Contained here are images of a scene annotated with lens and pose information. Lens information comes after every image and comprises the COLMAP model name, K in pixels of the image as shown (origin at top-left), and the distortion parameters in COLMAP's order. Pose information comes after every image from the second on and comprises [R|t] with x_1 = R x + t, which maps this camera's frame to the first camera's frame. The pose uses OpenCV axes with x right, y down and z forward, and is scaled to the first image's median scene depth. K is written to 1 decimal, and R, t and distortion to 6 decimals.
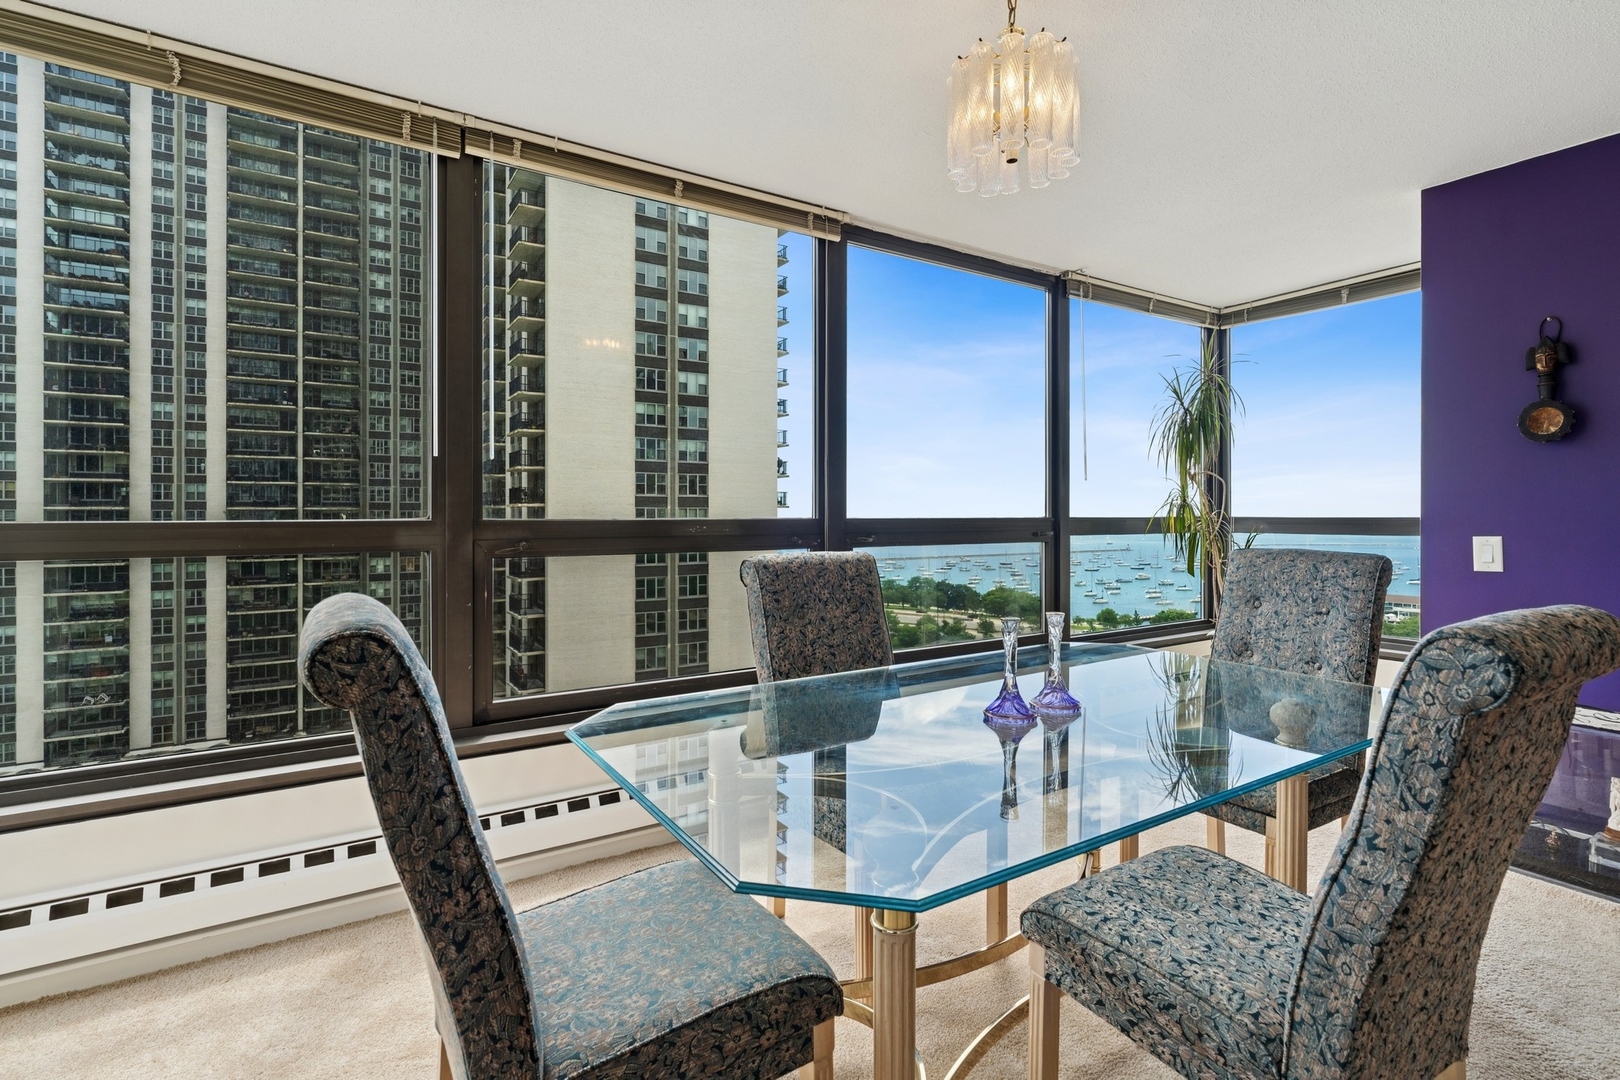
lens RADIAL K [[764.6, 0, 808.3], [0, 764.6, 525.7], [0, 0, 1]] dist [-0.003331, -0.000288]
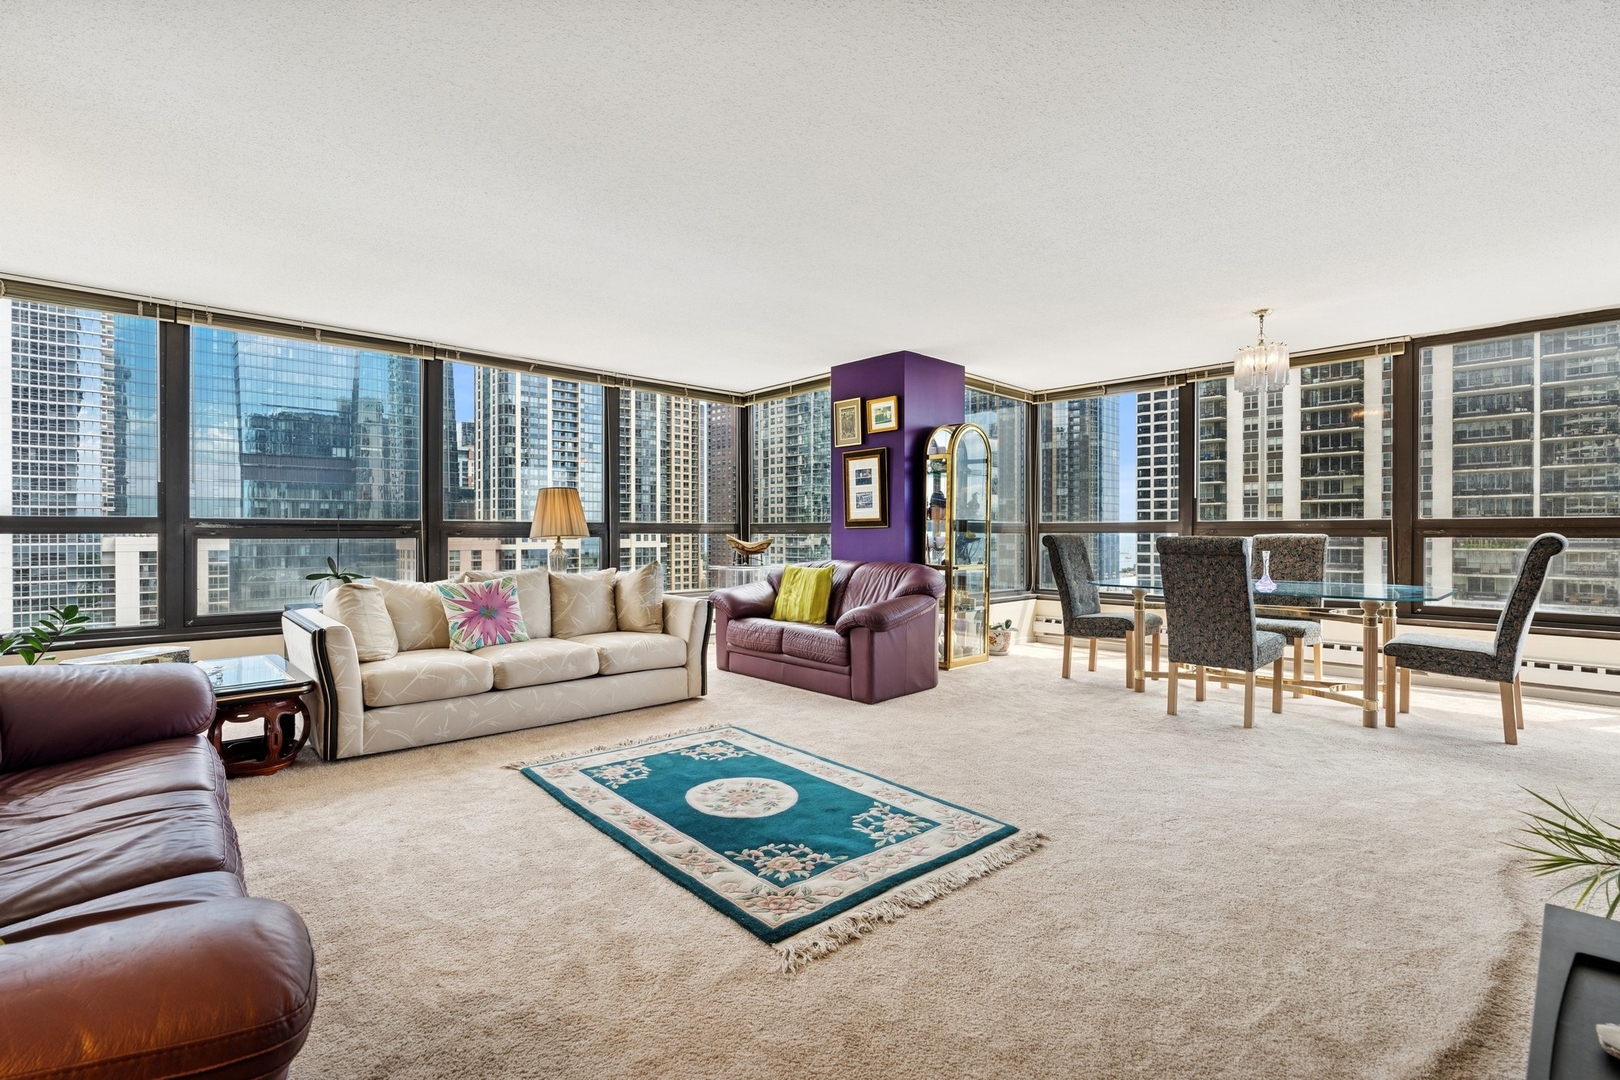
lens RADIAL K [[747.5, 0, 804.4], [0, 747.5, 527.7], [0, 0, 1]] dist [-0.004448, -0.000668]
pose [[0.175575, -0.004085, -0.984458, 0.082924], [-0.013048, 0.999894, -0.006476, 0.002193], [0.984380, 0.013982, 0.175503, -0.033637]]
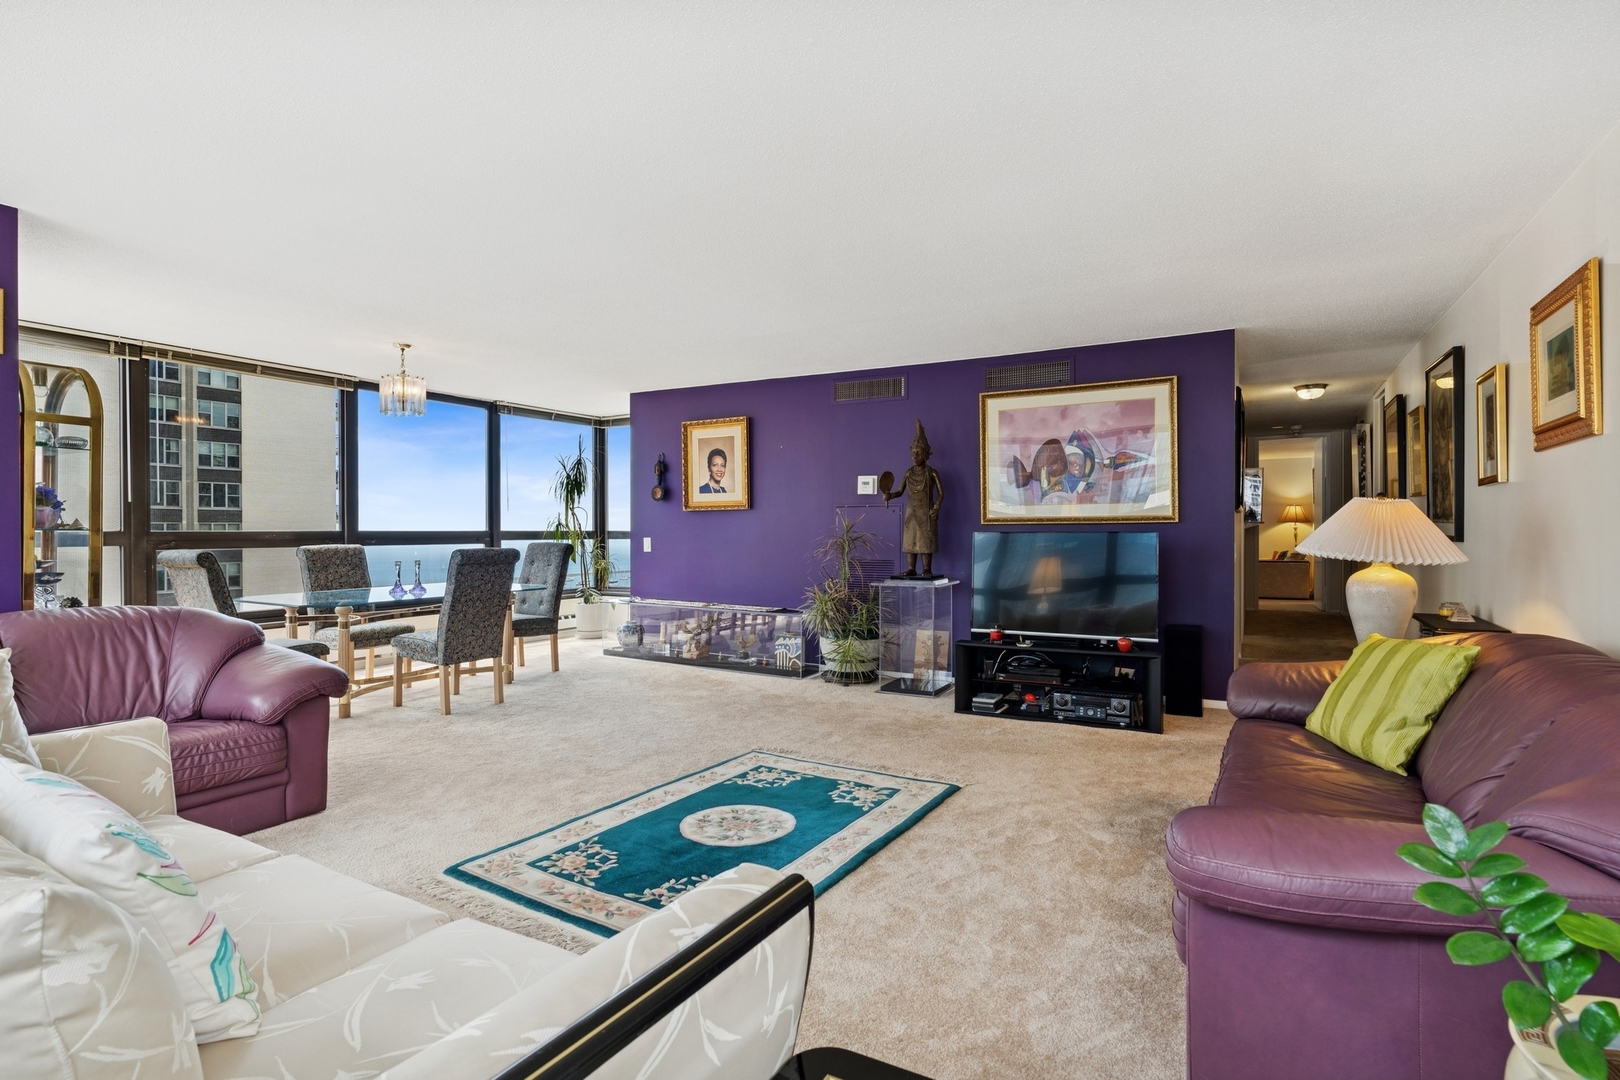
lens RADIAL K [[802.3, 0, 802.4], [0, 802.3, 537.7], [0, 0, 1]] dist [-0.001937, -0.000101]
pose [[0.885101, -0.004665, 0.465375, 0.006027], [0.007485, 0.999963, -0.004213, 0.001503], [-0.465339, 0.007213, 0.885103, -0.080724]]
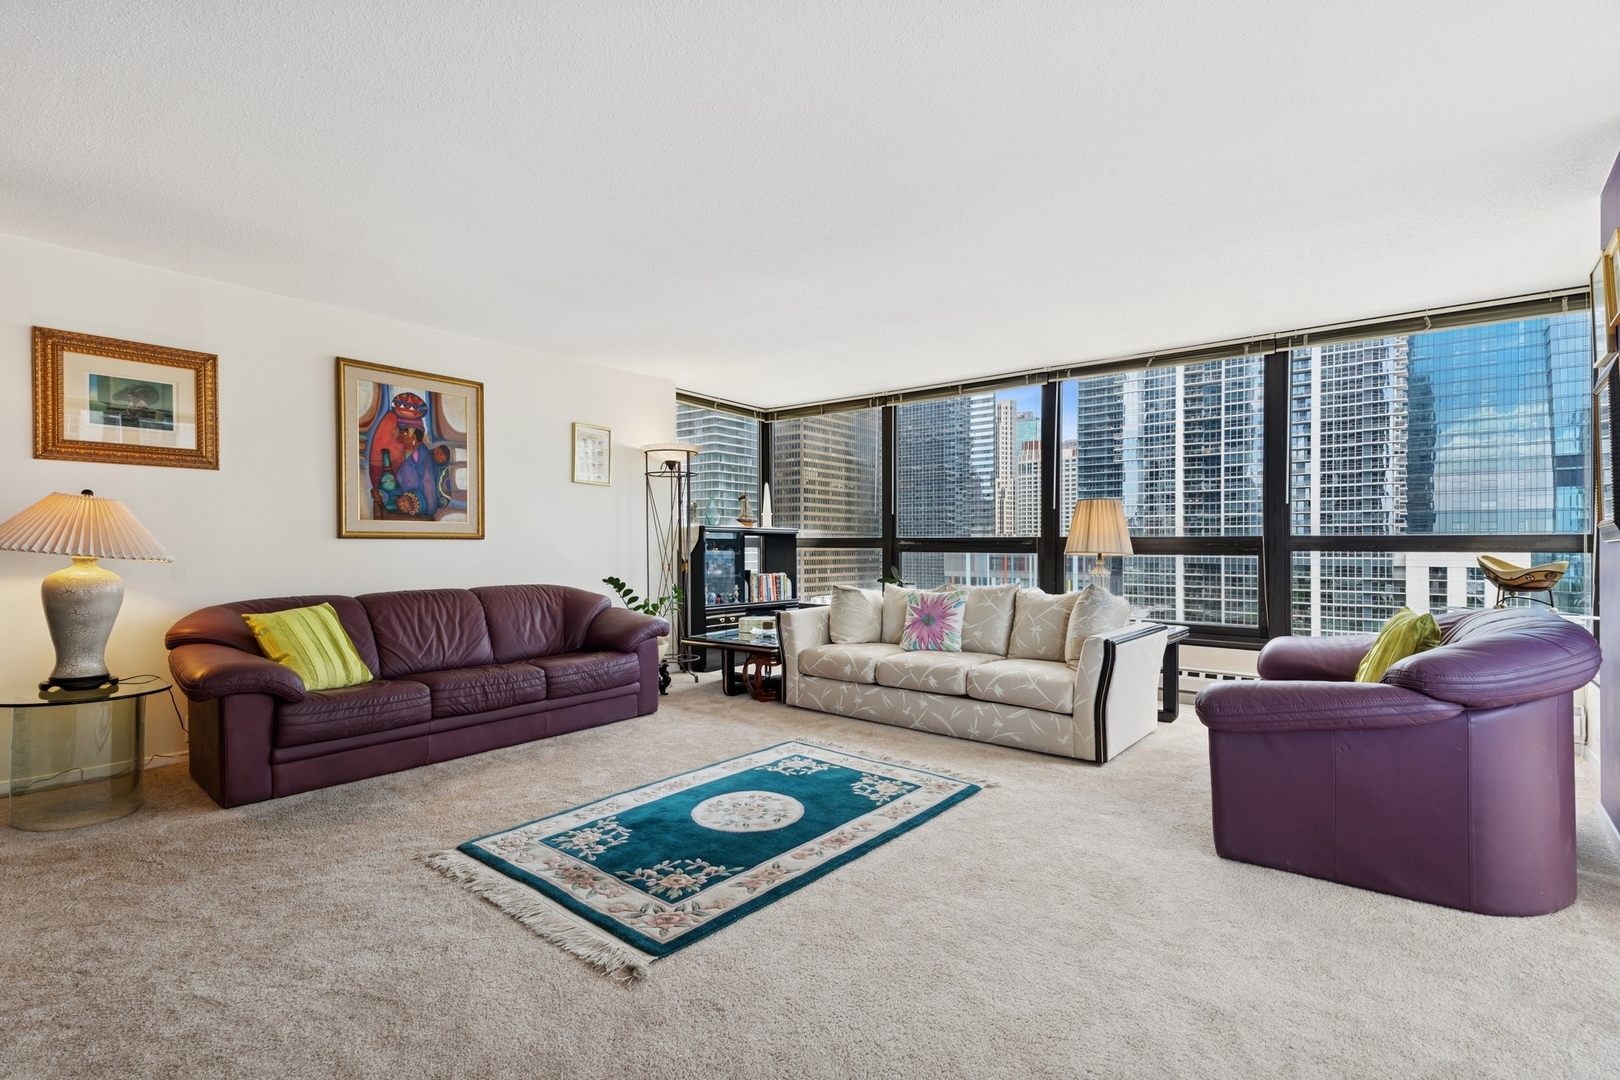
lens RADIAL K [[755.4, 0, 804.8], [0, 755.4, 542.4], [0, 0, 1]] dist [0.053772, -0.000353]
pose [[-0.947688, -0.002568, -0.319188, 0.042327], [-0.005593, 0.999948, 0.008561, 0.001271], [0.319149, 0.009898, -0.947653, 0.025927]]
